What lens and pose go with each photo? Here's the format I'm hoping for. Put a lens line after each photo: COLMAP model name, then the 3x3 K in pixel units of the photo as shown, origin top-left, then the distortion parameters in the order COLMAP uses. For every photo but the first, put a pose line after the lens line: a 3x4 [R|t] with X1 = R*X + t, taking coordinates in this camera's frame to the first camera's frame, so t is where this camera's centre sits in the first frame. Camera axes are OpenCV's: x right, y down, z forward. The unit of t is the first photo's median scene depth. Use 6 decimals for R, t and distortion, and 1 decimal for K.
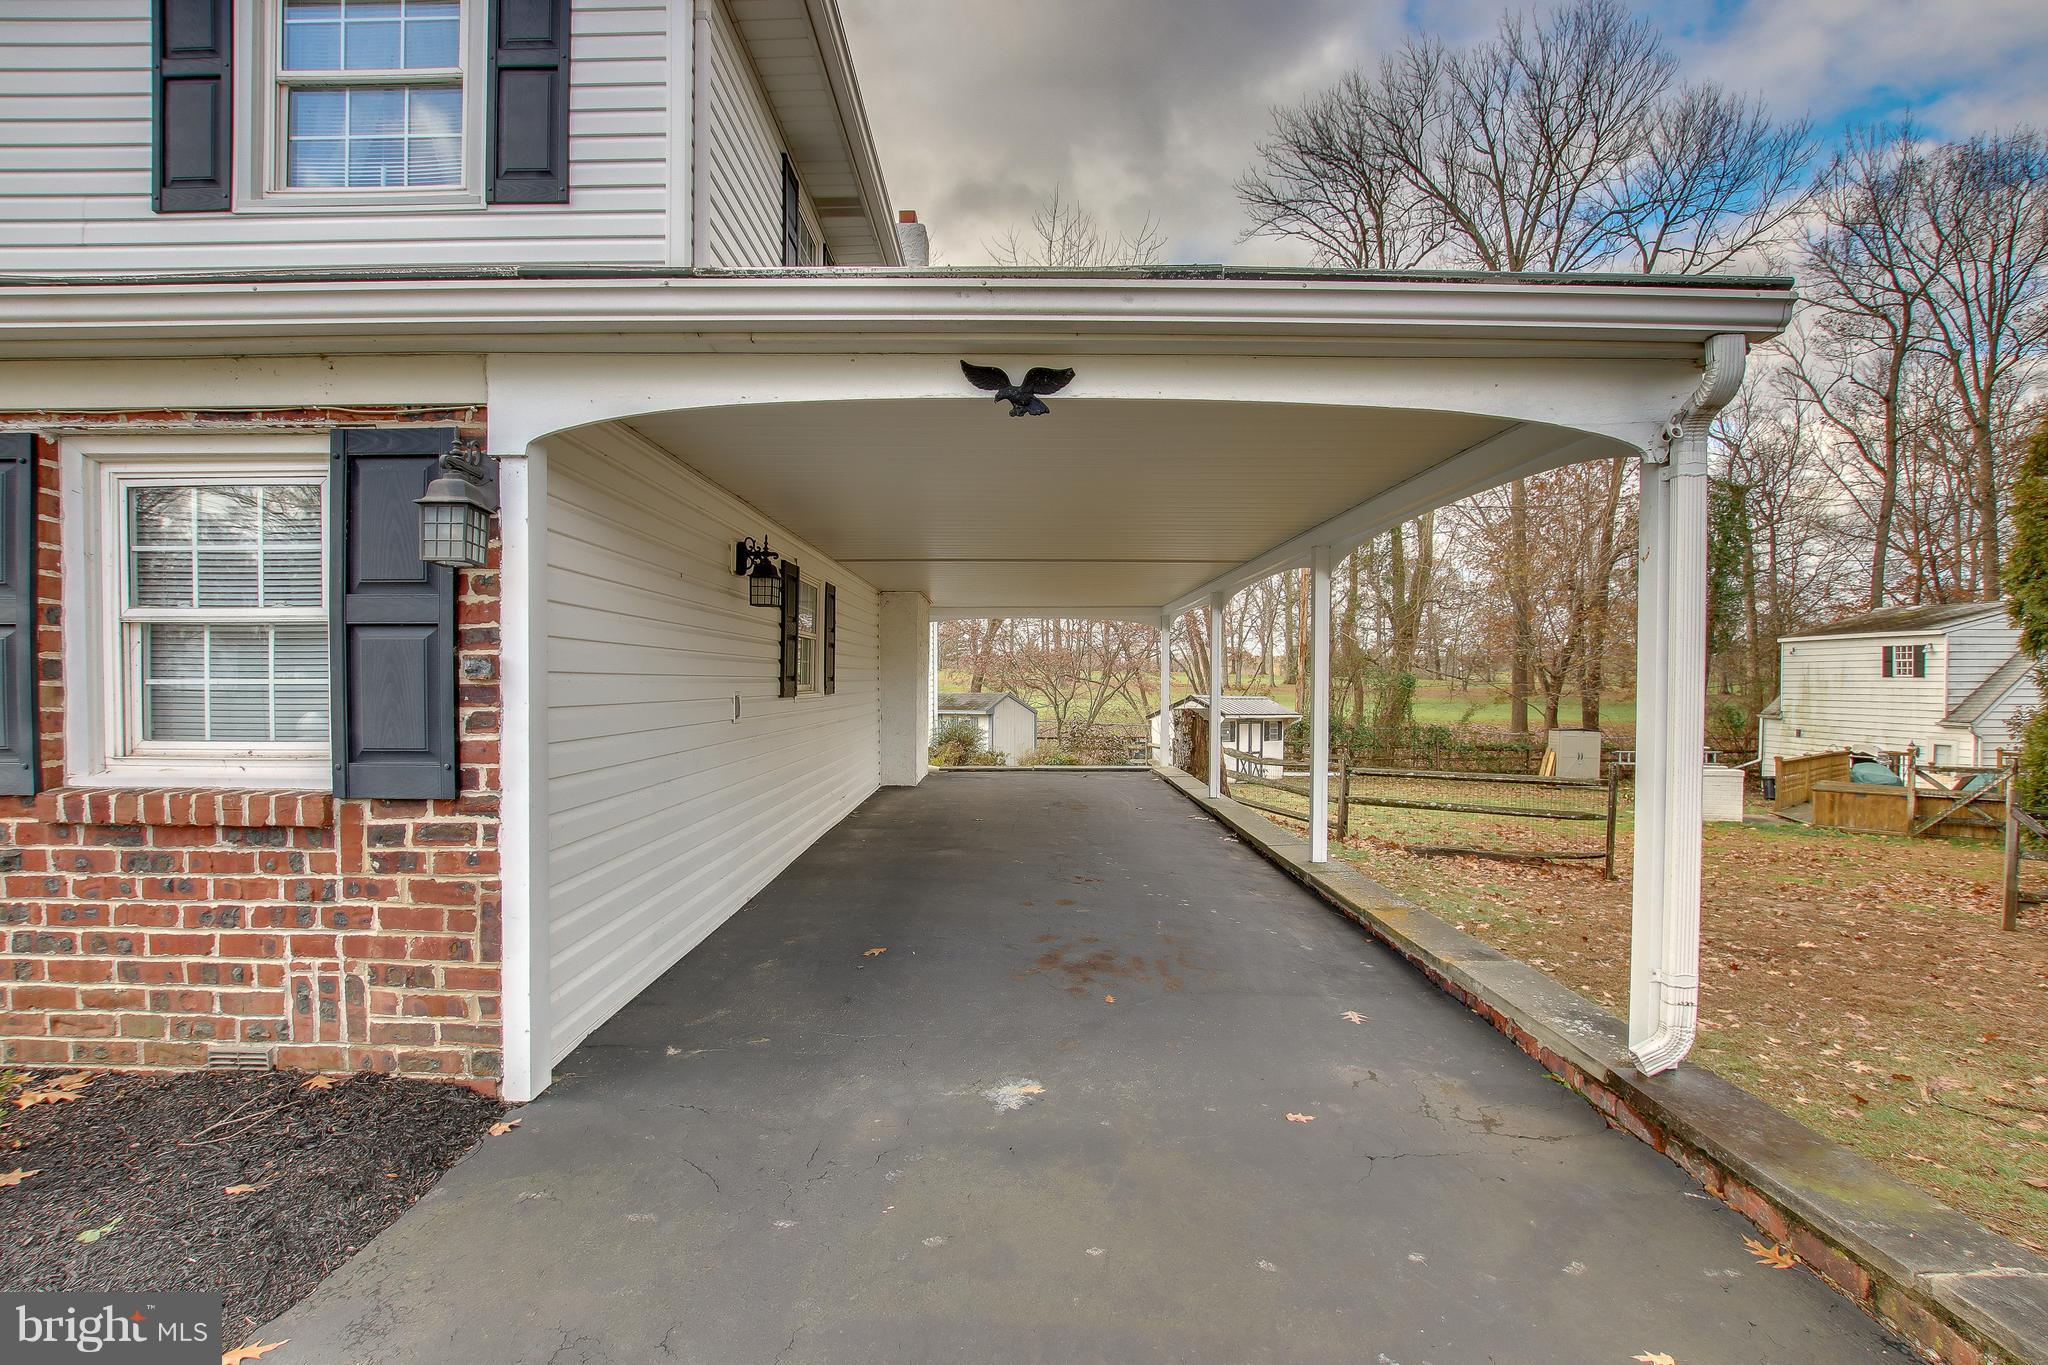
lens RADIAL K [[953.5, 0, 1023.7], [0, 953.5, 698.5], [0, 0, 1]] dist [-0.033922, 0.002572]
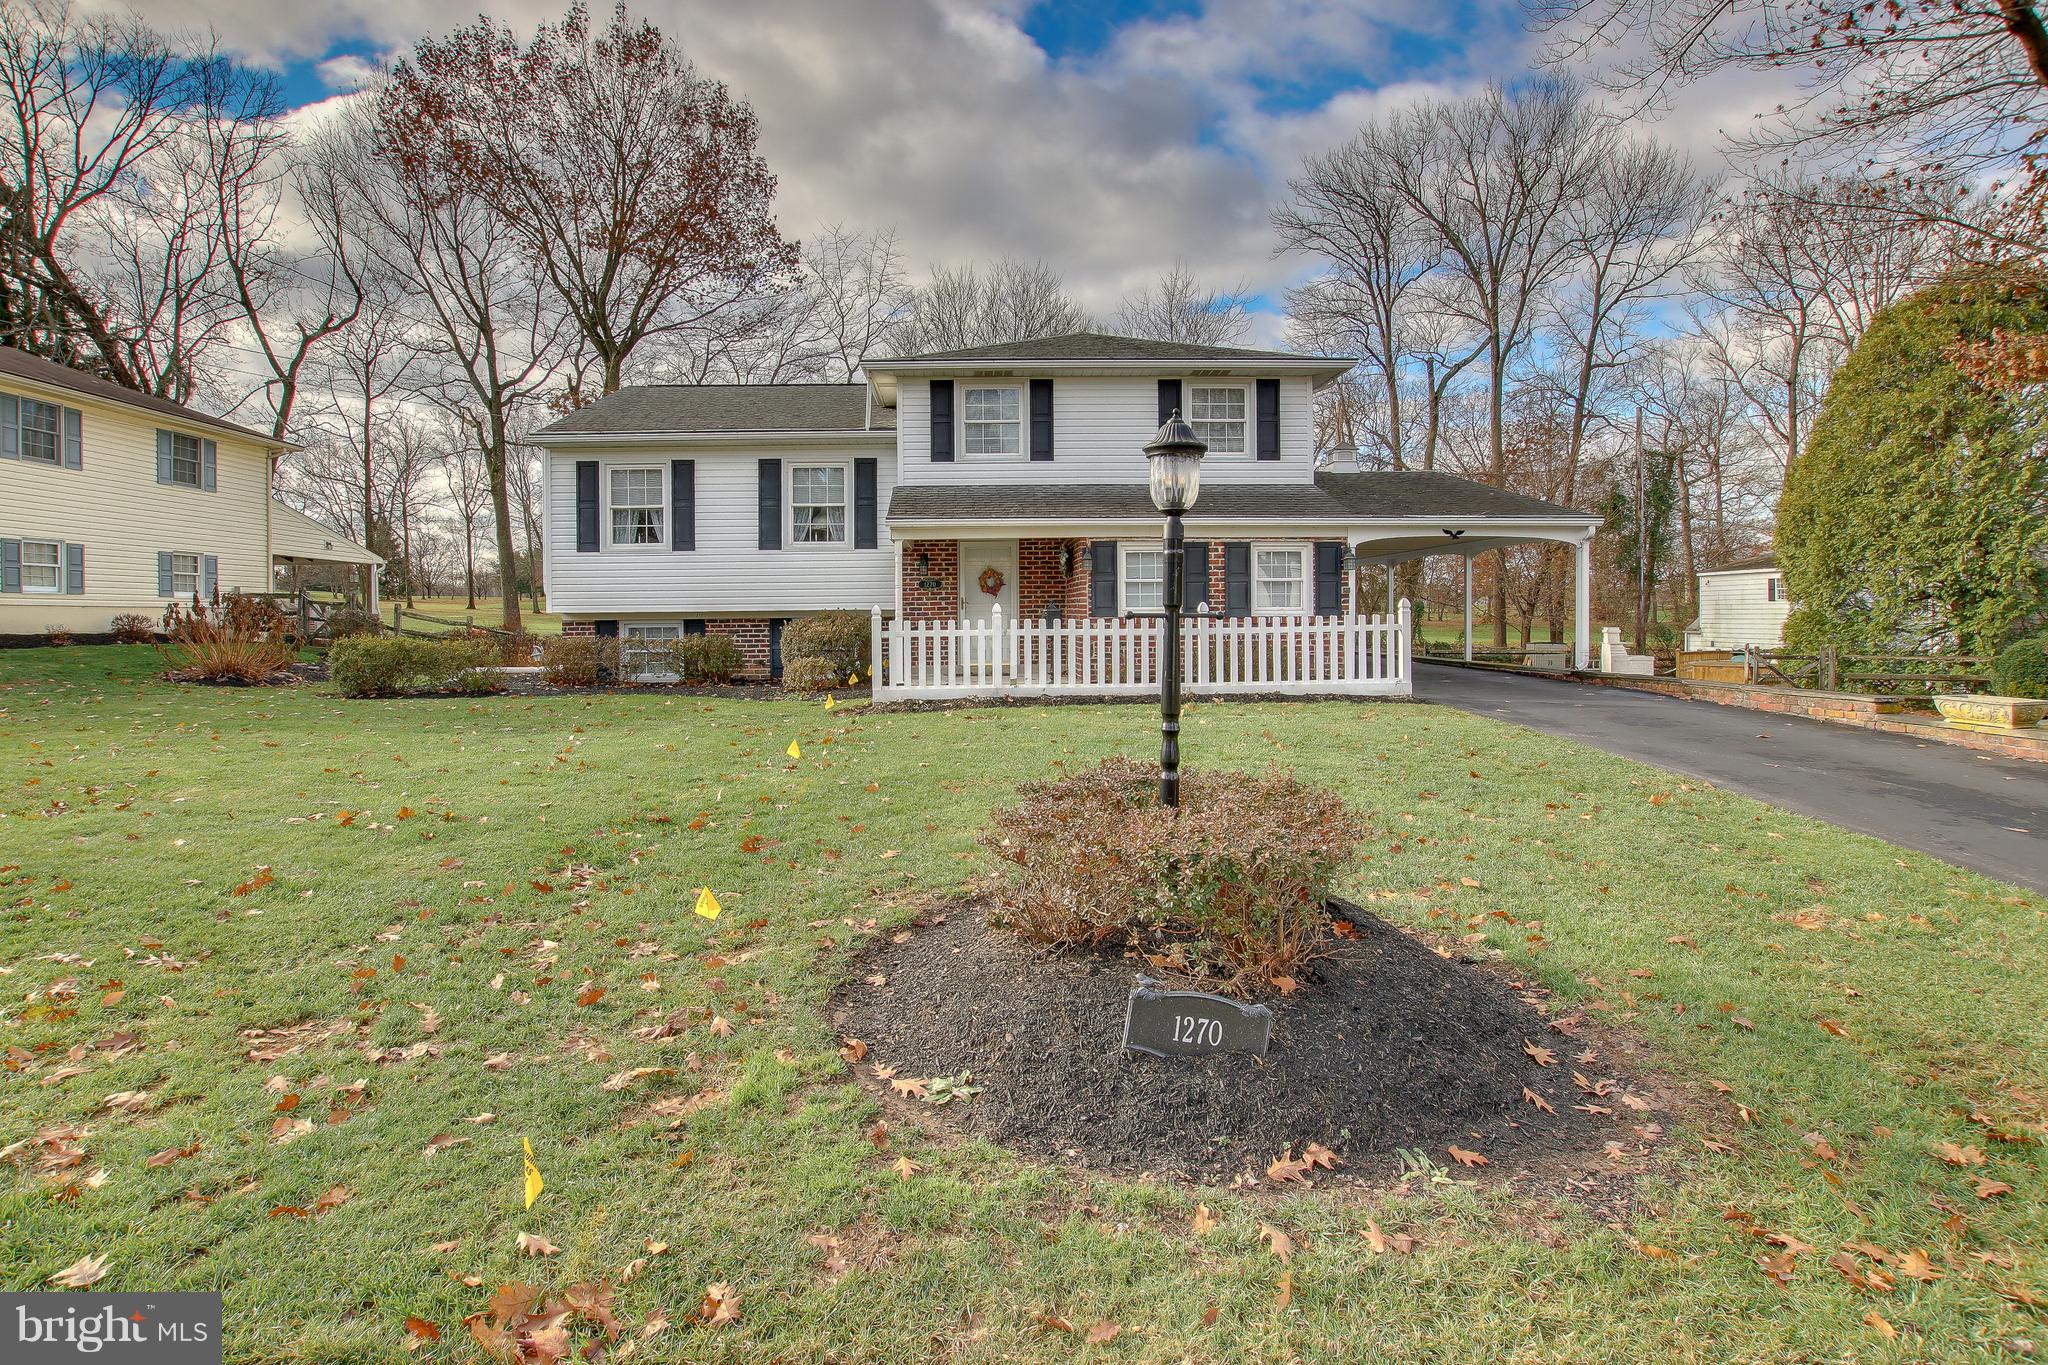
lens RADIAL K [[953.5, 0, 988.7], [0, 953.5, 646.9], [0, 0, 1]] dist [-0.033922, 0.002572]
pose [[0.999955, -0.008639, 0.004039, -2.413841], [0.008591, 0.999895, 0.011690, 0.183491], [-0.004139, -0.011654, 0.999924, -3.860864]]
